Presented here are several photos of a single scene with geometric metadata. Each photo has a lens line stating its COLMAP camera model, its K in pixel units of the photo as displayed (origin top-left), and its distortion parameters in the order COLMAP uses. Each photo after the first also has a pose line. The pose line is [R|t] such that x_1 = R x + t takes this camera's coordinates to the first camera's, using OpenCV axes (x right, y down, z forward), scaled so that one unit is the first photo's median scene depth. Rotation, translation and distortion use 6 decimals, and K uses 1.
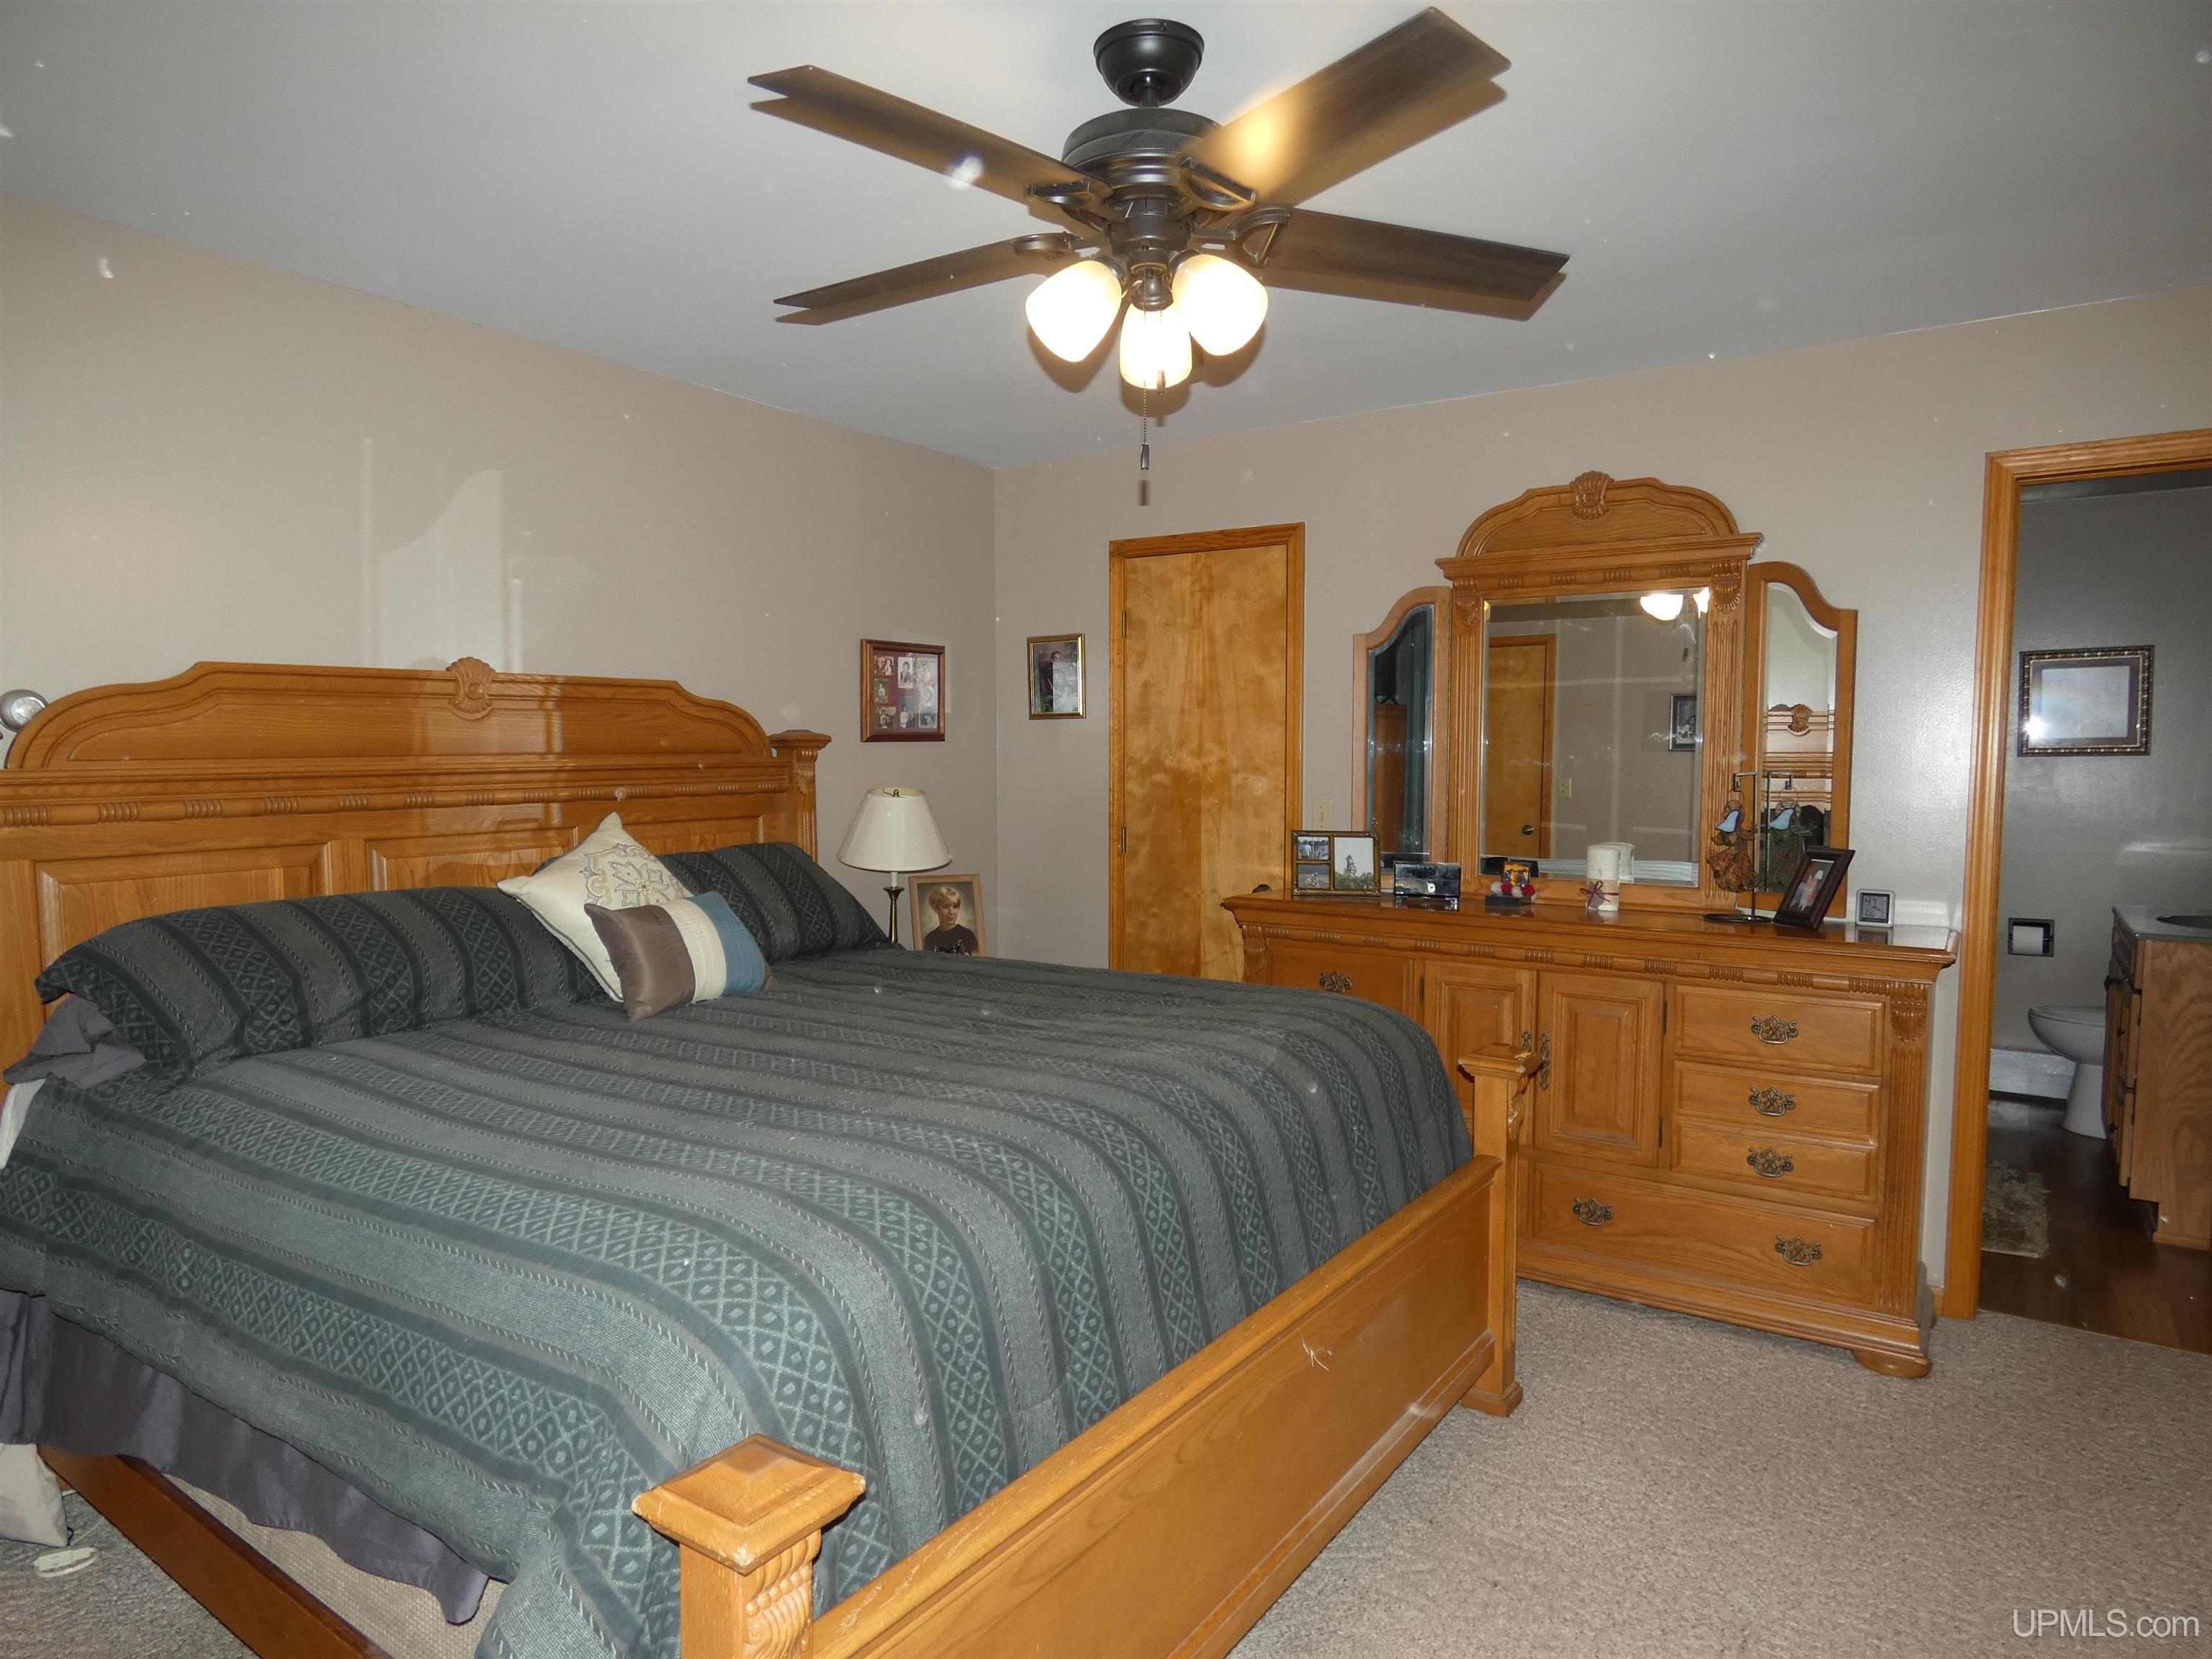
lens RADIAL K [[1340.7, 0, 1102.2], [0, 1340.7, 841.1], [0, 0, 1]] dist [0.009543, -0.007826]
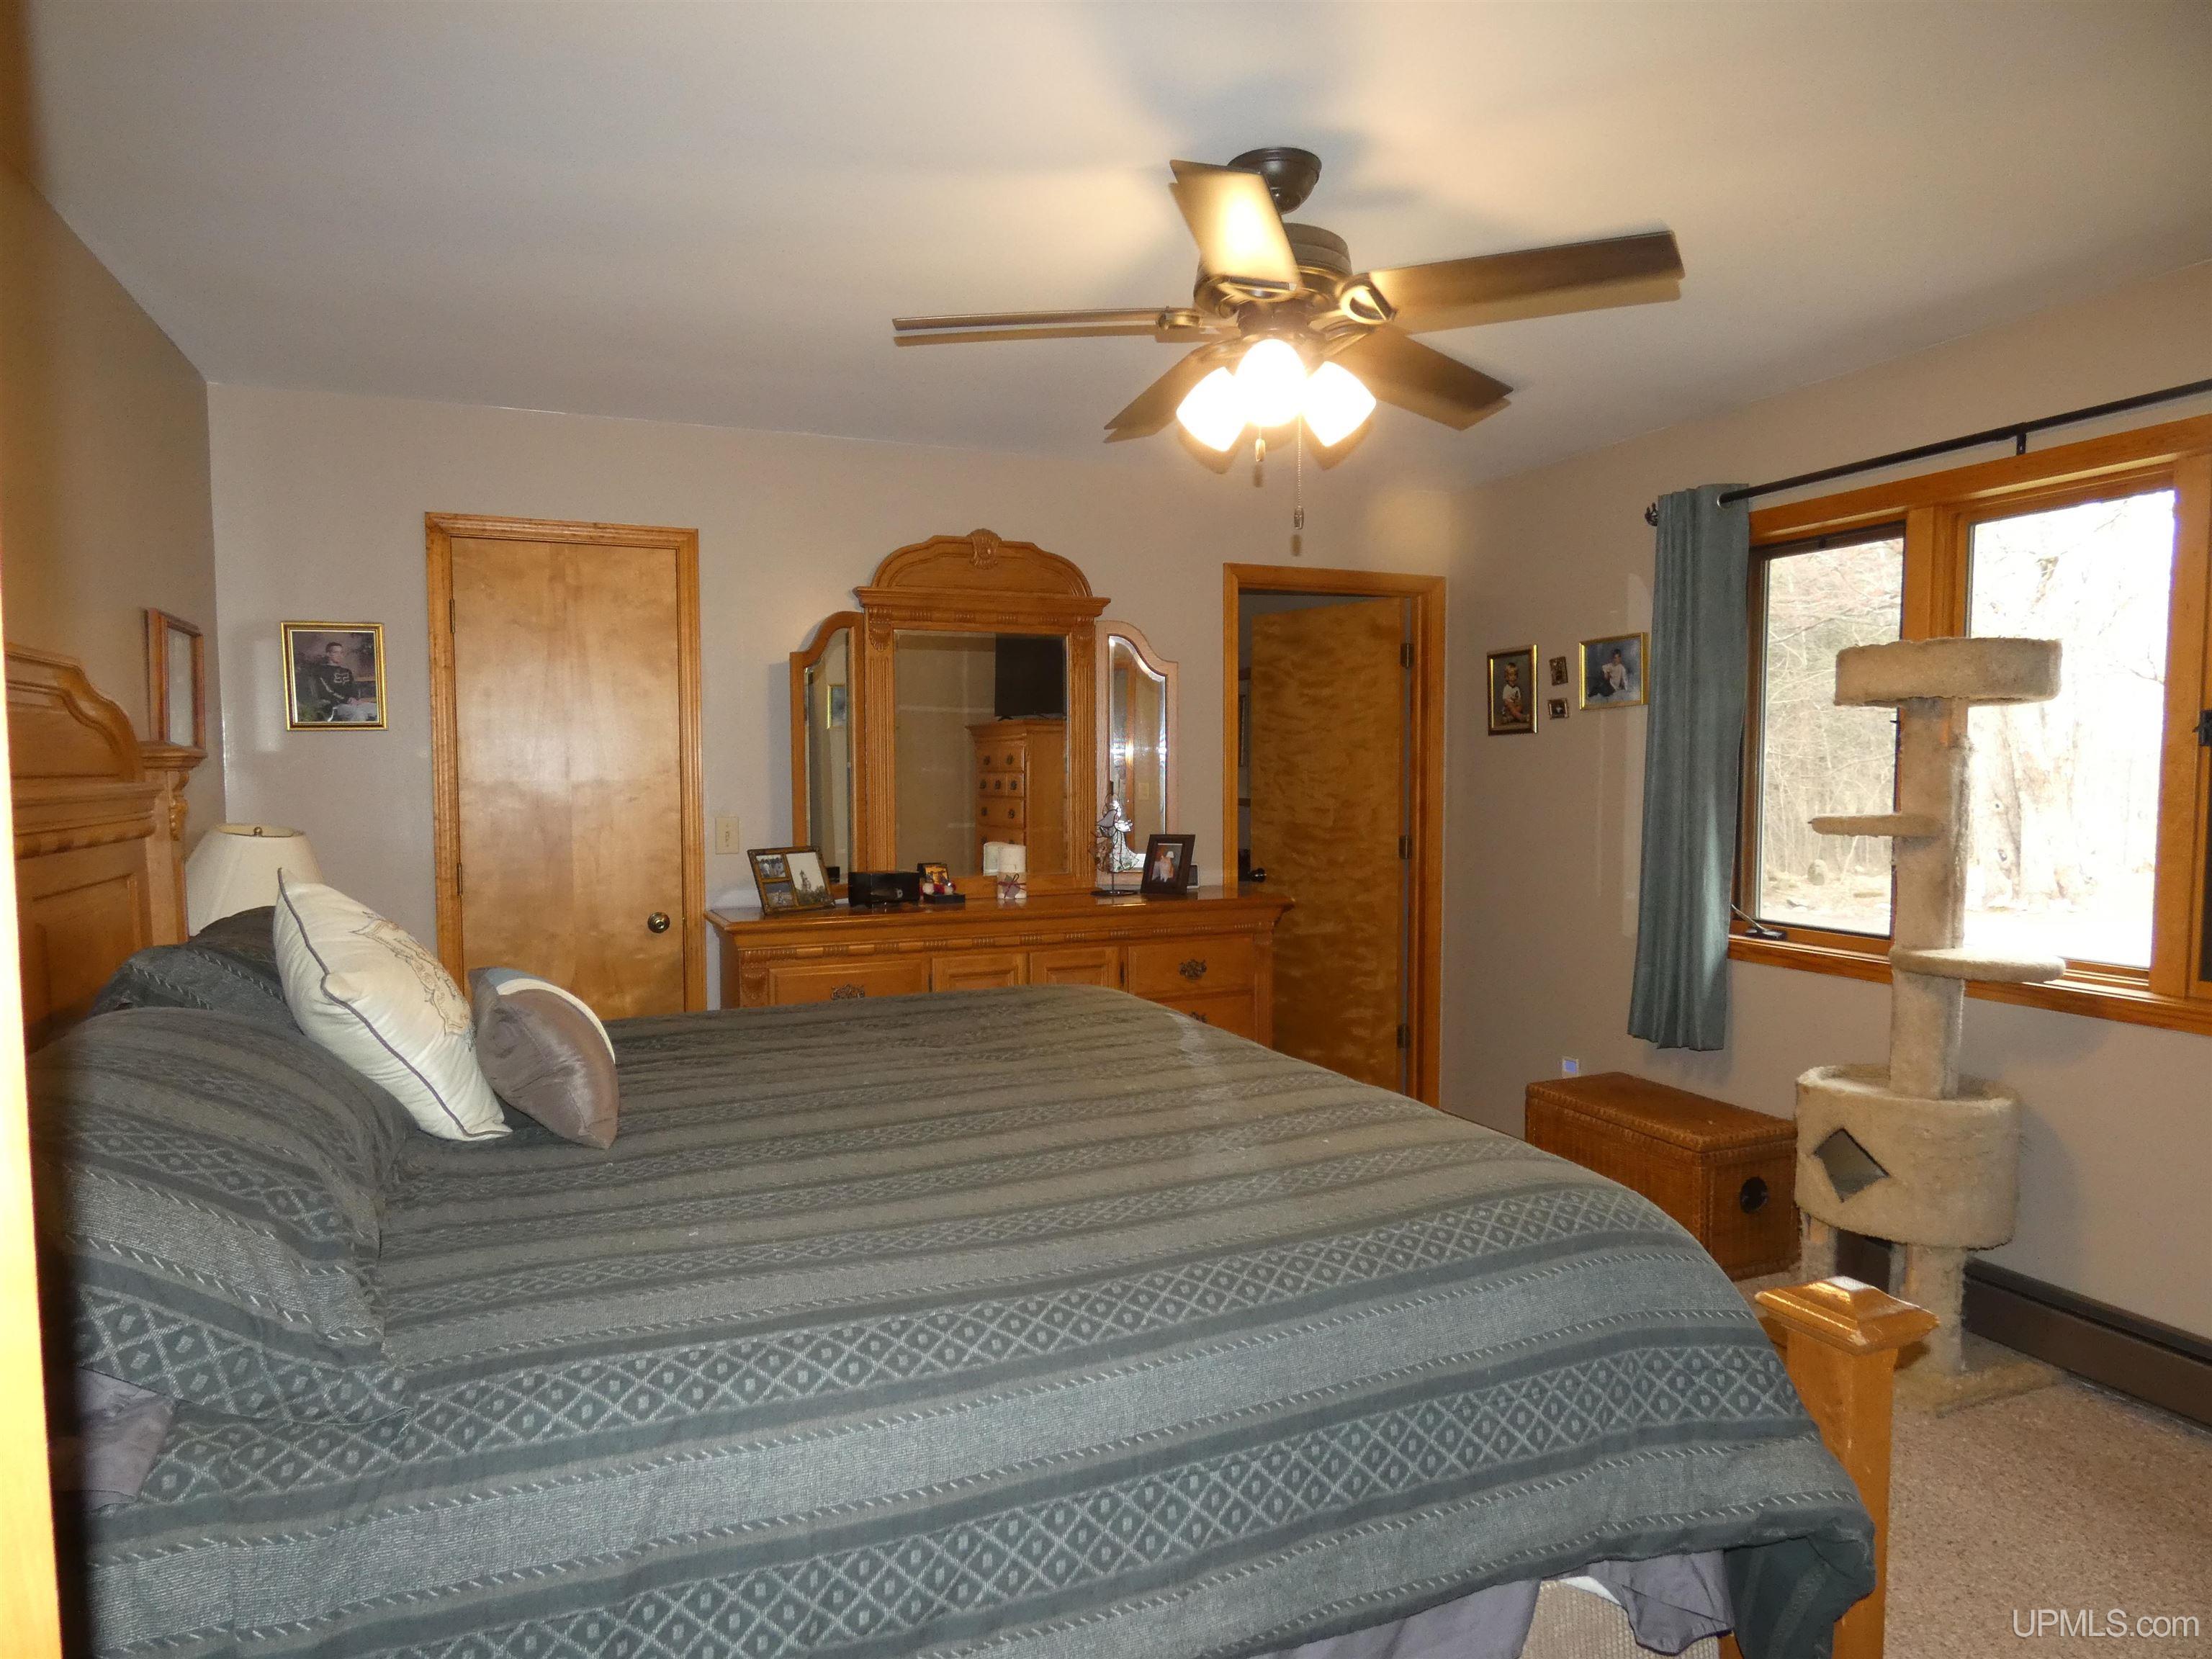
lens RADIAL K [[1340.7, 0, 1102.9], [0, 1340.7, 825.6], [0, 0, 1]] dist [0.009543, -0.007826]
pose [[0.560179, -0.044542, 0.827173, -0.538511], [0.064799, 0.997850, 0.009849, -0.019244], [-0.825833, 0.048083, 0.561861, 0.252785]]
